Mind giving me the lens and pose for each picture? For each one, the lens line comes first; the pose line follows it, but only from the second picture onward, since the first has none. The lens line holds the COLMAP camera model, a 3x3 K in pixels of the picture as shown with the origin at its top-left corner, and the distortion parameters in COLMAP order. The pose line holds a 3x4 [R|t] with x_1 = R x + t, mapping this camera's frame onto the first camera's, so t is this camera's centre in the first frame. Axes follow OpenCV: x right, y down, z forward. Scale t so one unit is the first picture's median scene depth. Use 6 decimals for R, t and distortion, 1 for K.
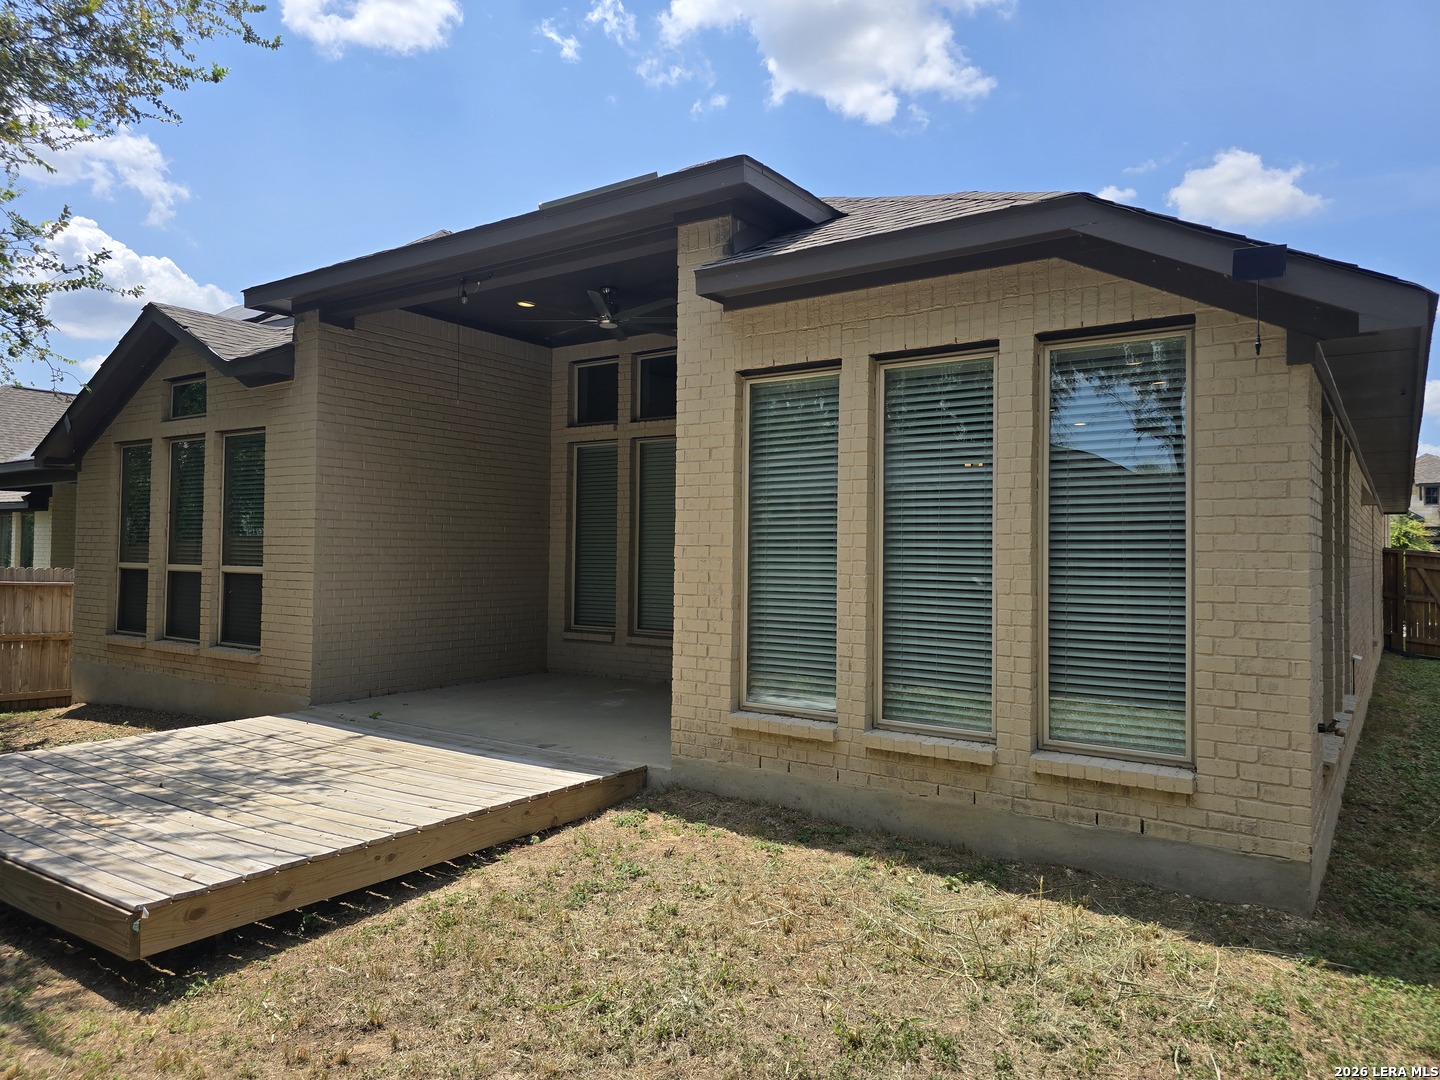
lens RADIAL K [[969.4, 0, 720.0], [0, 969.4, 540.0], [0, 0, 1]] dist [0.005637, -0.000294]
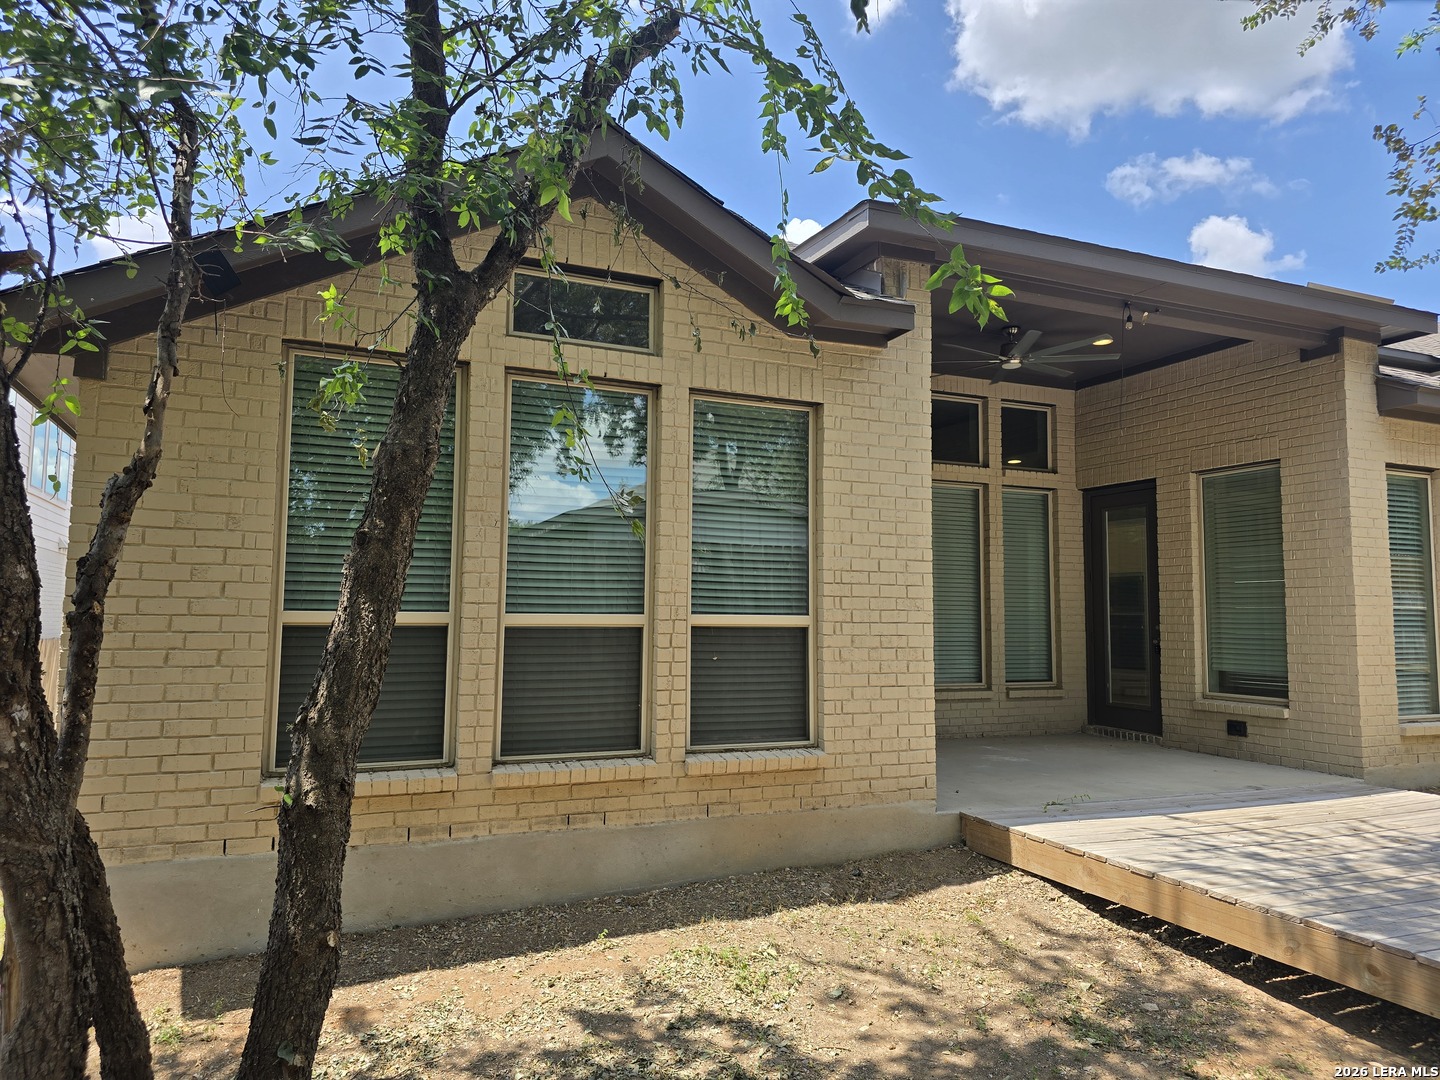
lens RADIAL K [[969.4, 0, 720.0], [0, 969.4, 540.0], [0, 0, 1]] dist [0.005637, -0.000294]
pose [[0.536259, 0.064431, 0.841591, -1.243088], [-0.014913, 0.997650, -0.066877, 0.025570], [-0.843922, 0.023313, 0.535959, 0.837301]]
